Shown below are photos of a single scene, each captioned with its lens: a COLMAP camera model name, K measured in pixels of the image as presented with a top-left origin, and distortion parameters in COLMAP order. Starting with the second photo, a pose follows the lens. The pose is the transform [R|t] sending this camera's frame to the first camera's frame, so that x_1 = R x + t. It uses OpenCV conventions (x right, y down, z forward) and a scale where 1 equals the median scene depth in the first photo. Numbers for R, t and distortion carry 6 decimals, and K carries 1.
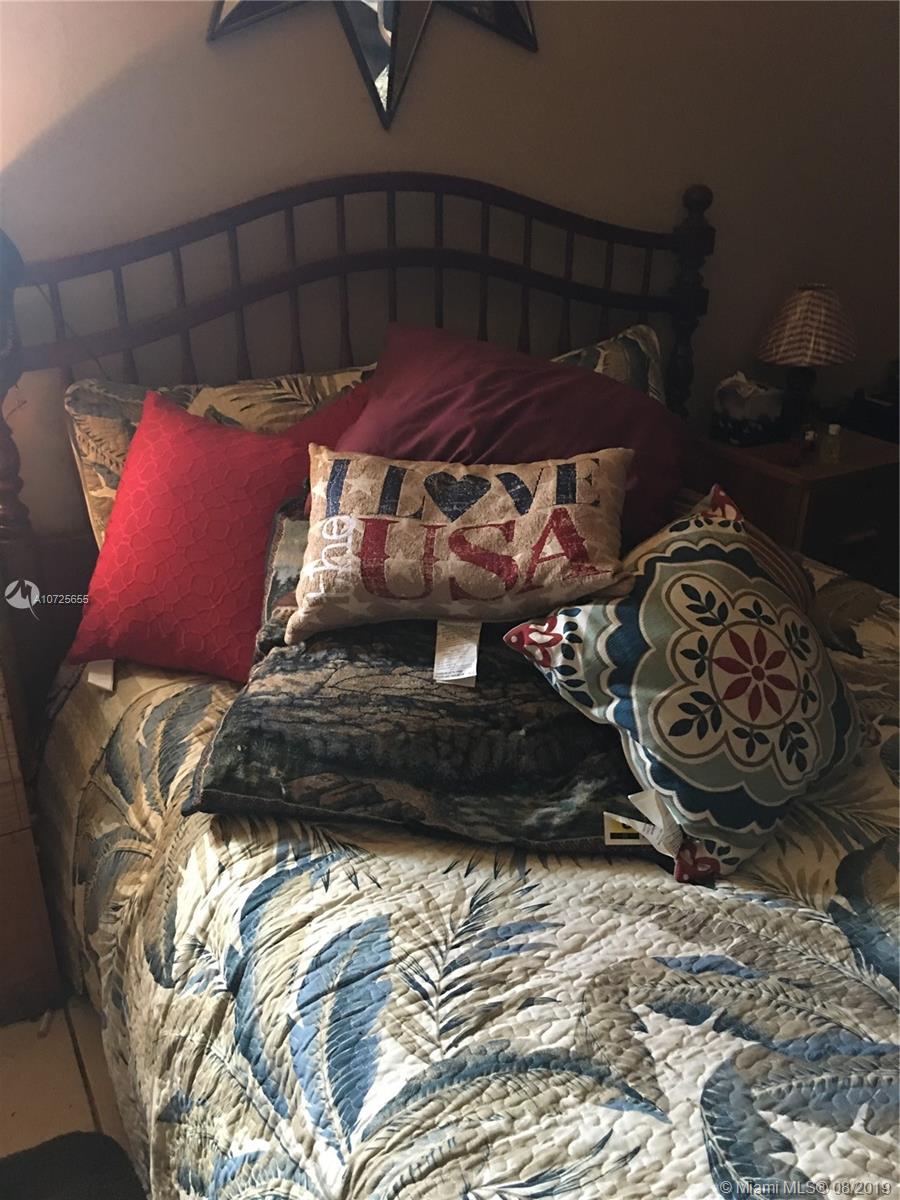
lens RADIAL K [[1002.7, 0, 450.0], [0, 1002.7, 600.0], [0, 0, 1]] dist [0.075939, -0.115738]
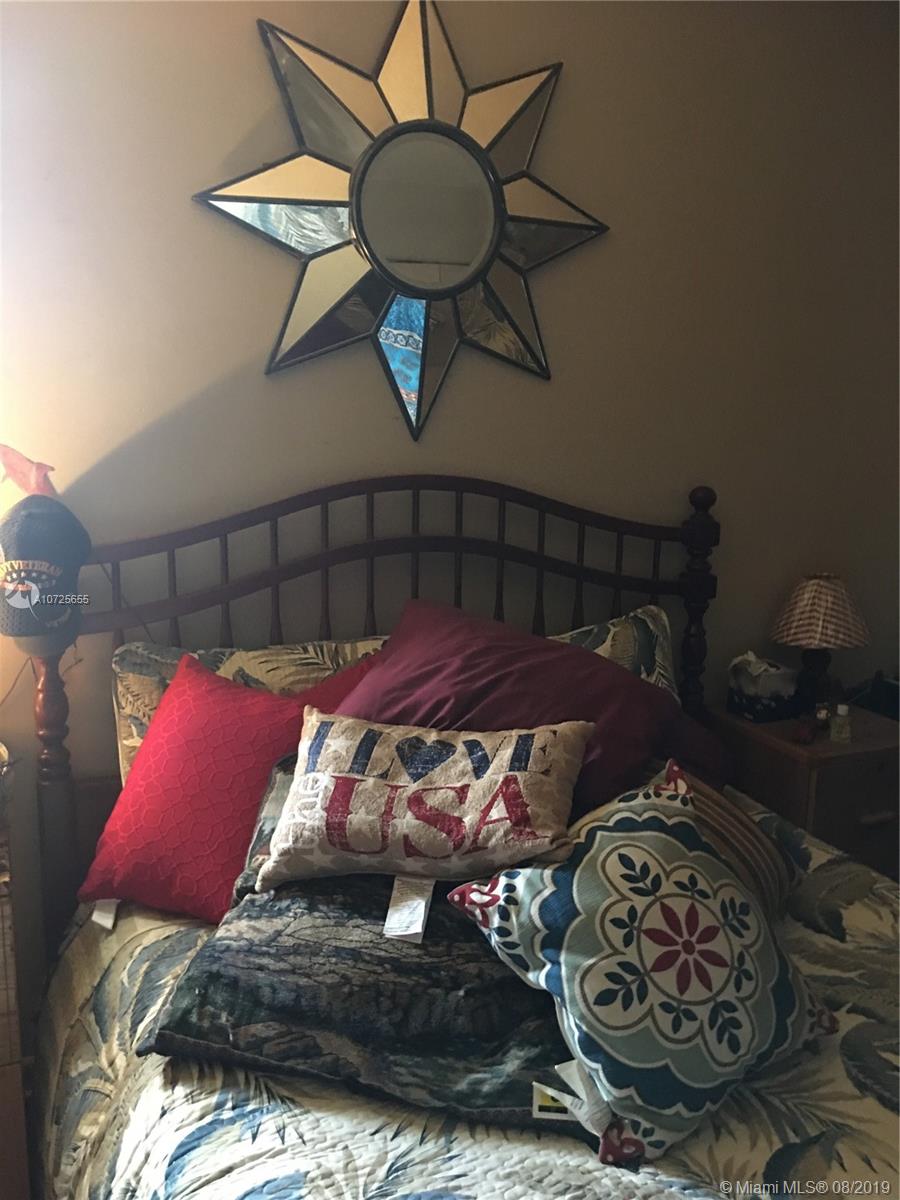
lens RADIAL K [[1002.7, 0, 450.0], [0, 1002.7, 600.0], [0, 0, 1]] dist [0.075939, -0.115738]
pose [[0.994289, 0.028399, -0.102870, 0.149868], [-0.053100, 0.967800, -0.246055, -0.003106], [0.092570, 0.250112, 0.963782, -0.105009]]
